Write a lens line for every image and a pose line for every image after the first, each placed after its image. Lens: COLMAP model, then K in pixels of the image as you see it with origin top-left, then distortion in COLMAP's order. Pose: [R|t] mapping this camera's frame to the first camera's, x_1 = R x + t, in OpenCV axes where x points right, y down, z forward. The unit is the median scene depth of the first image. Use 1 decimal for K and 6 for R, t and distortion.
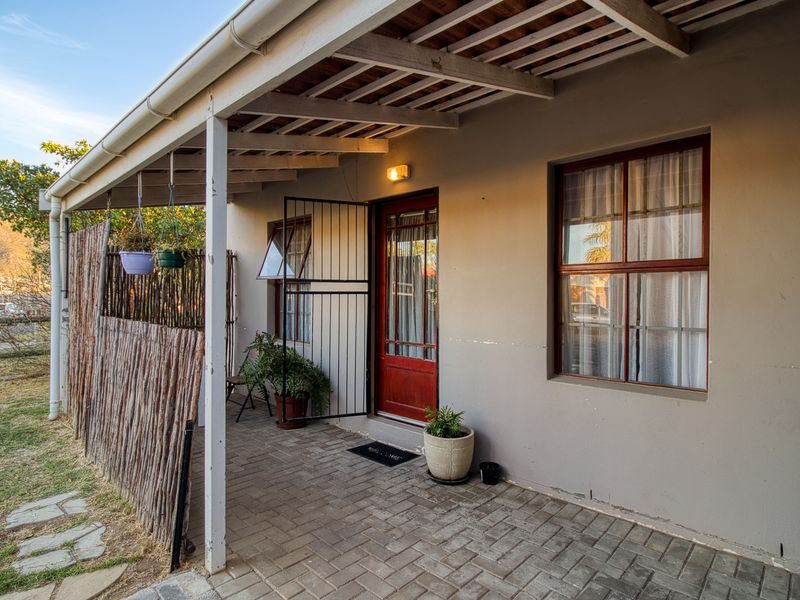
lens RADIAL K [[478.2, 0, 386.6], [0, 478.2, 296.0], [0, 0, 1]] dist [0.002016, -0.002966]
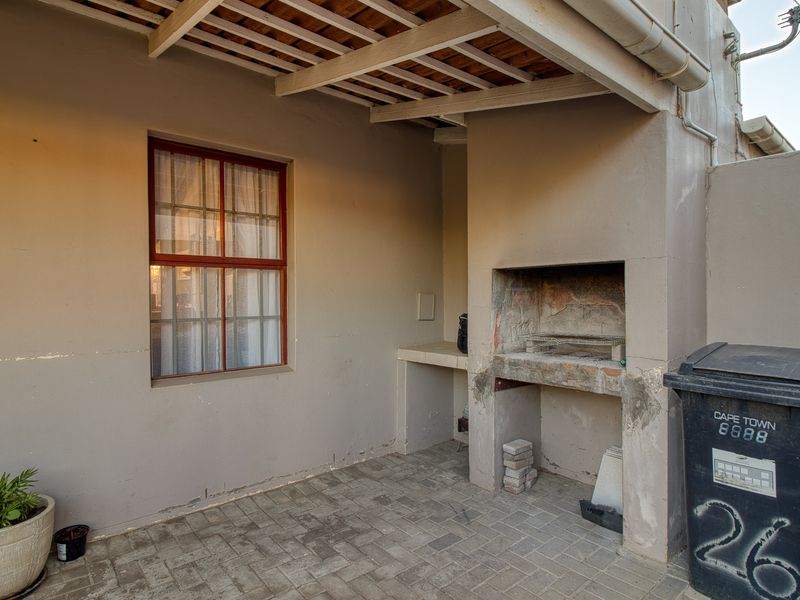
lens RADIAL K [[478.2, 0, 386.6], [0, 478.2, 296.0], [0, 0, 1]] dist [0.002016, -0.002966]
pose [[0.048581, -0.002313, 0.998817, -0.551732], [-0.000303, 0.999997, 0.002331, 0.012066], [-0.998819, -0.000416, 0.048580, 0.617016]]
